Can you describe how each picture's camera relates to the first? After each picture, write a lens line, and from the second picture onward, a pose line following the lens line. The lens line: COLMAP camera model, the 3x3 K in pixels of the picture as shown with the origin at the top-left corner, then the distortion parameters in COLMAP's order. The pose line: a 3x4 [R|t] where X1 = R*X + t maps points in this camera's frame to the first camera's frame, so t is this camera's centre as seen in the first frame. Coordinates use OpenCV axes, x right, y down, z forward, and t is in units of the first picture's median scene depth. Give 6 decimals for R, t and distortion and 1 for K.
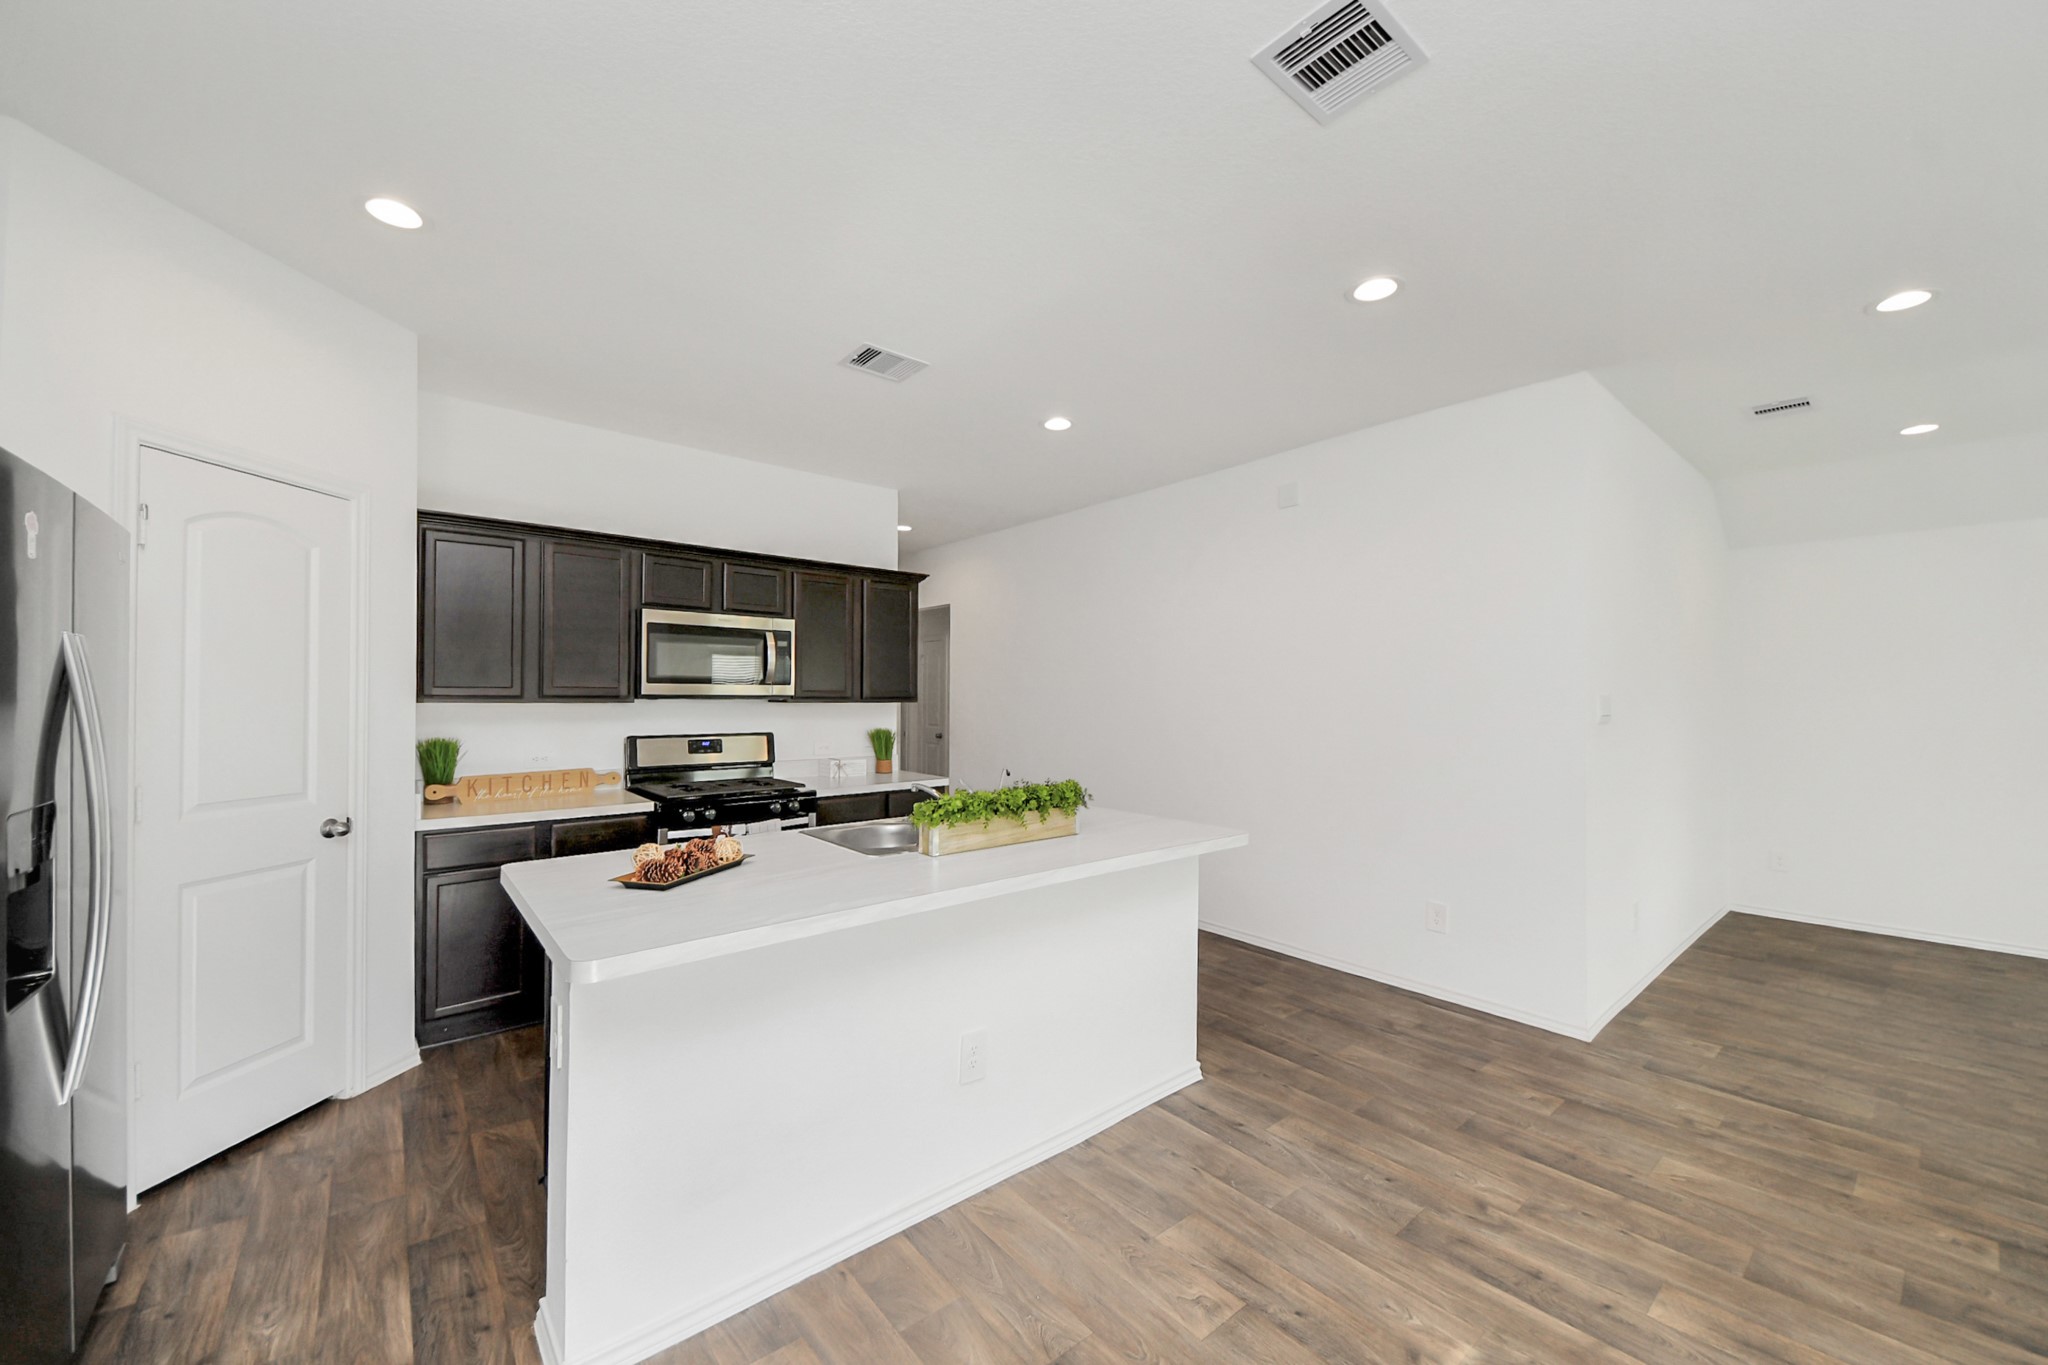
lens RADIAL K [[773.6, 0, 1025.2], [0, 773.6, 693.0], [0, 0, 1]] dist [0.000877, -0.006550]
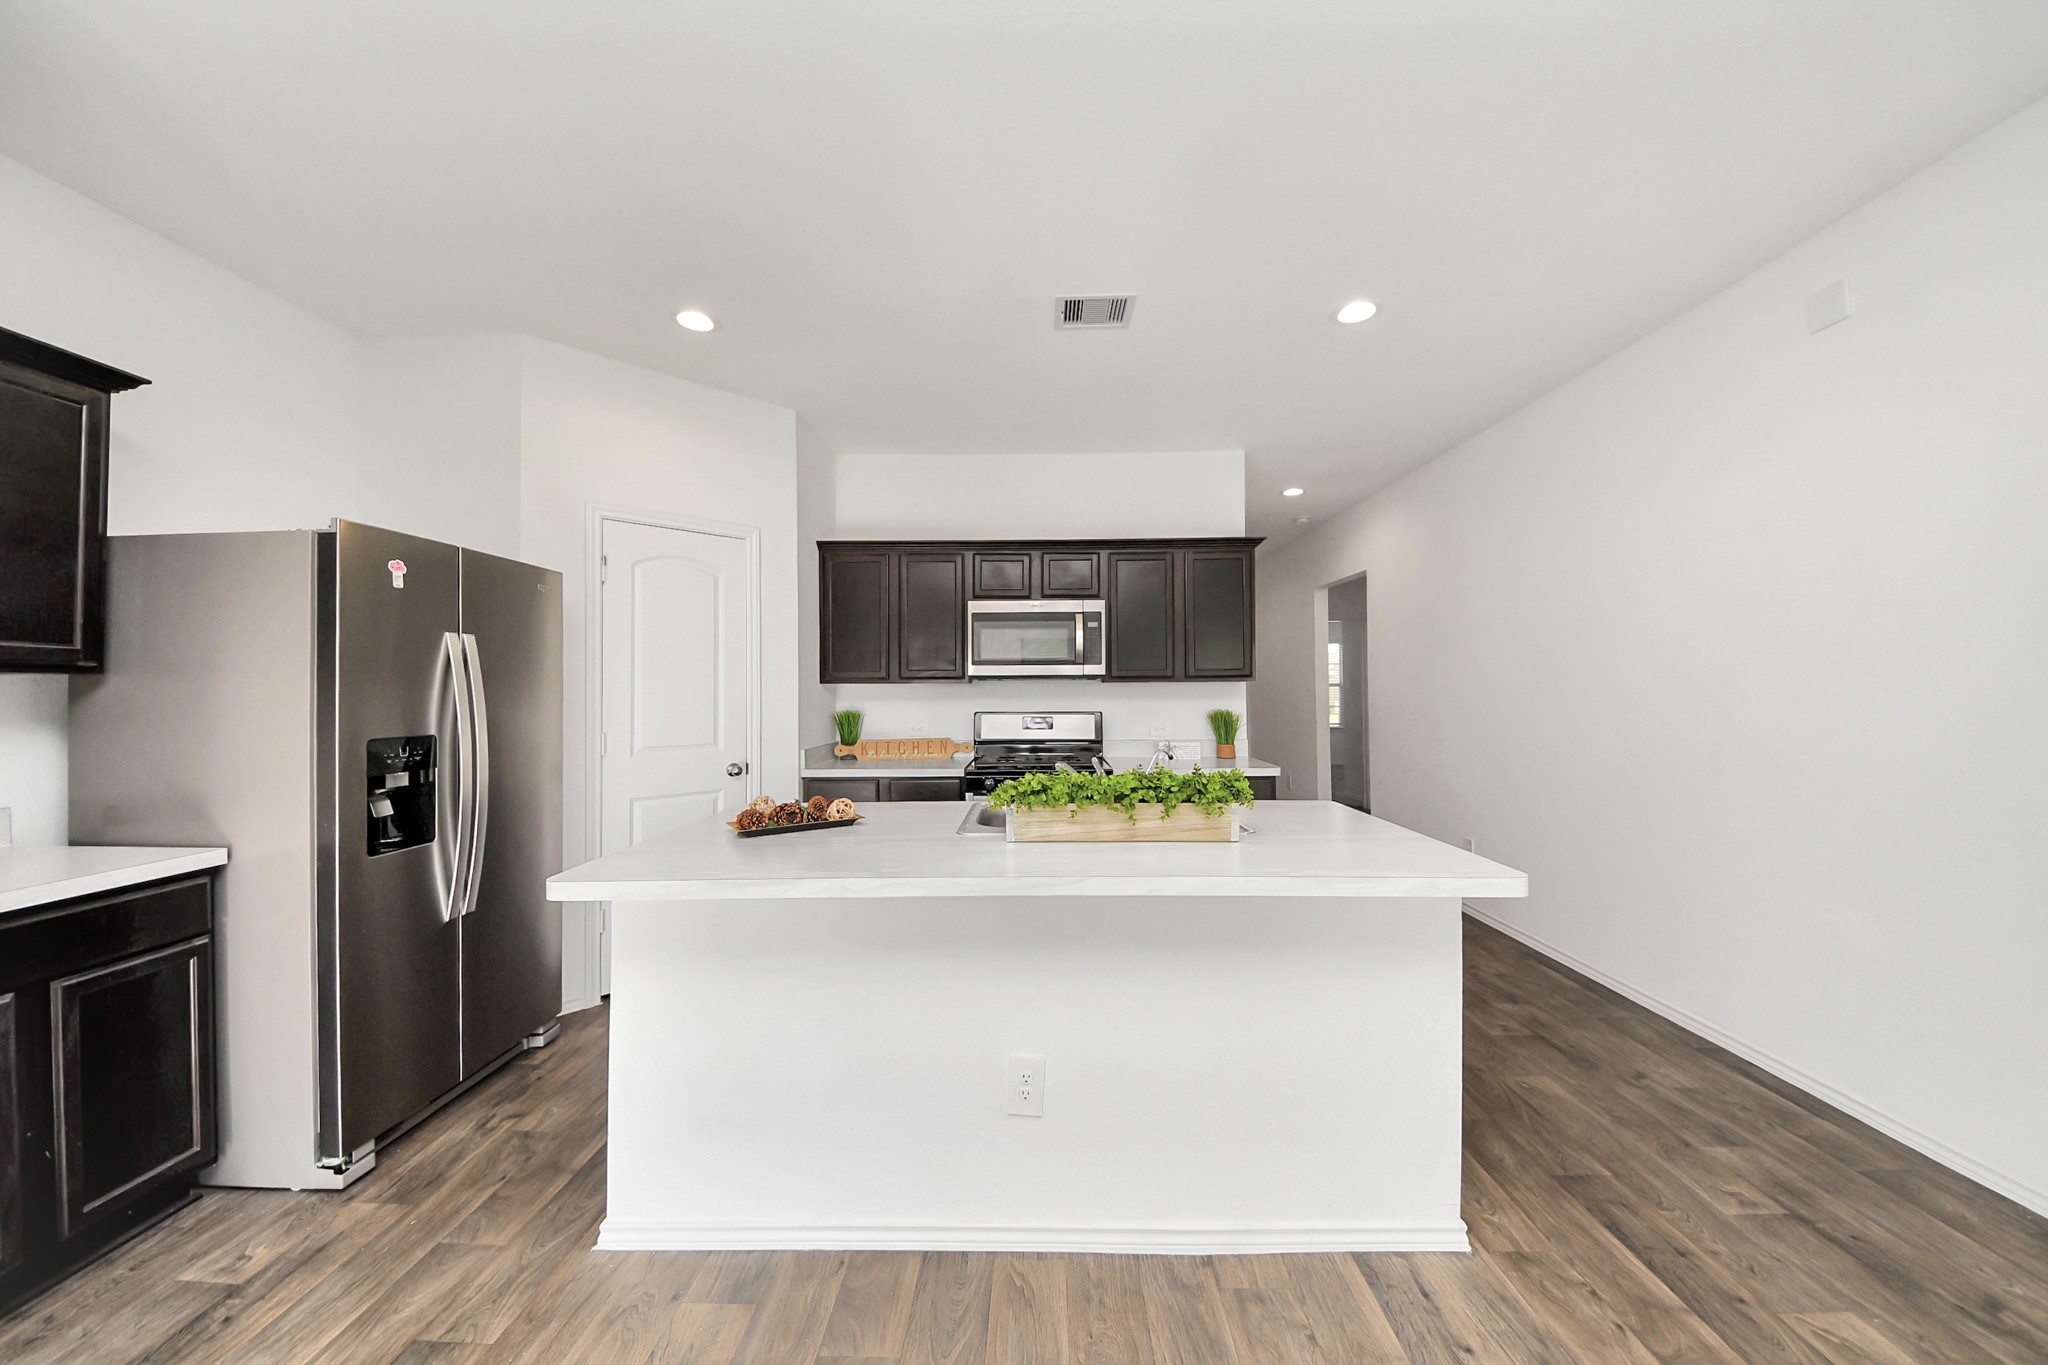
lens RADIAL K [[723.7, 0, 1025.7], [0, 723.7, 679.9], [0, 0, 1]] dist [0.001824, -0.007169]
pose [[0.758693, -0.015708, -0.651259, 0.252576], [0.010438, 0.999874, -0.011957, 0.021268], [0.651365, 0.002274, 0.758761, 0.224634]]
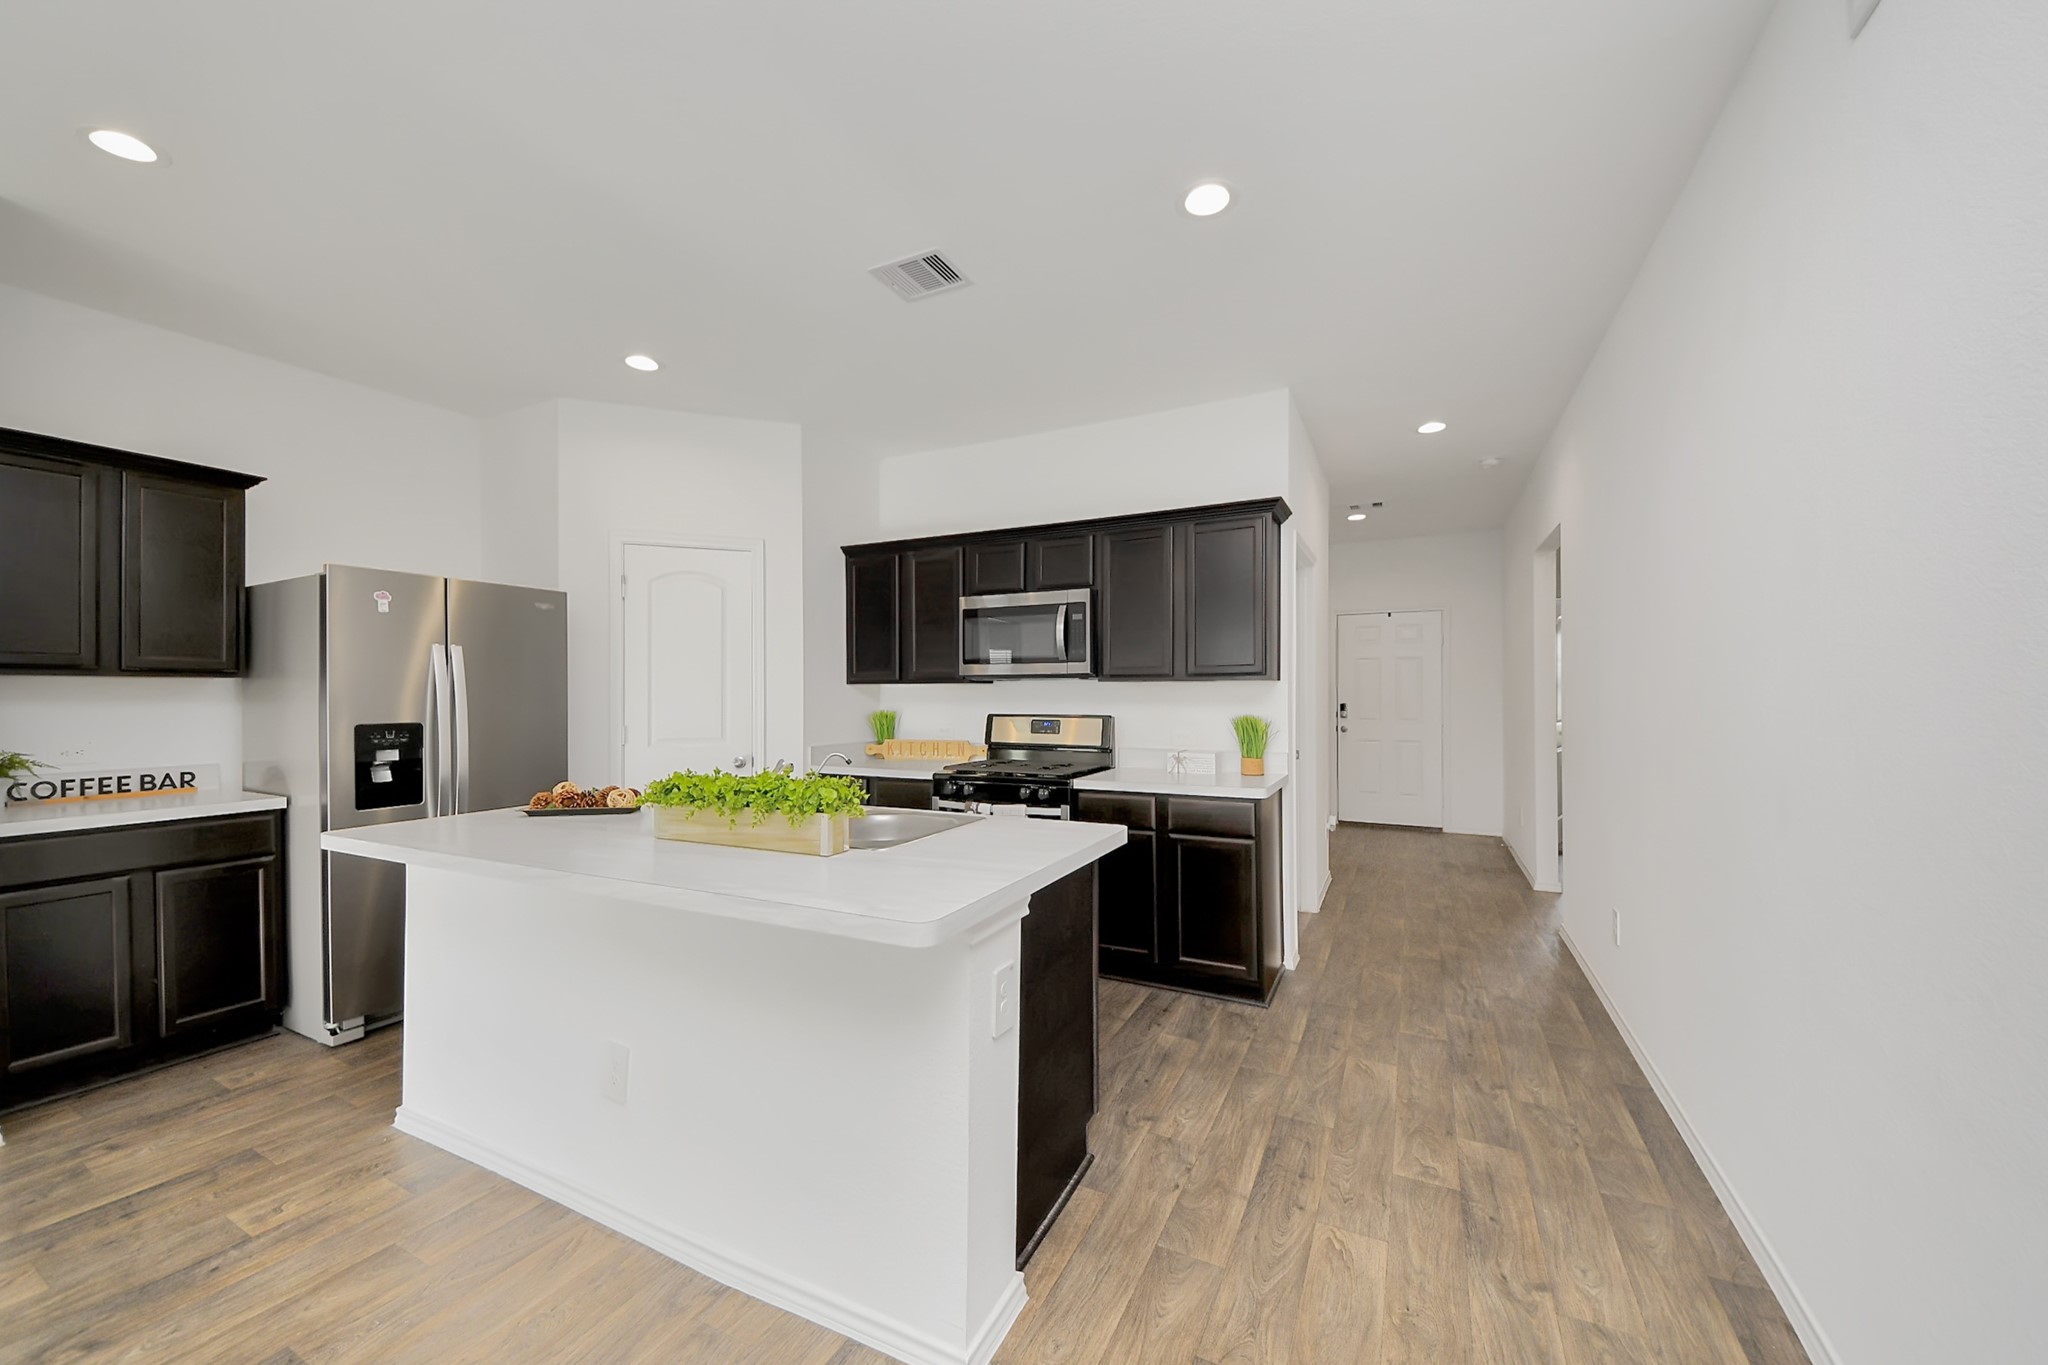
lens RADIAL K [[773.6, 0, 1025.2], [0, 773.6, 693.0], [0, 0, 1]] dist [0.000877, -0.006550]
pose [[0.408774, -0.004576, -0.912624, 0.513681], [0.007611, 0.999970, -0.001605, 0.028228], [0.912604, -0.006290, 0.408797, 0.597050]]
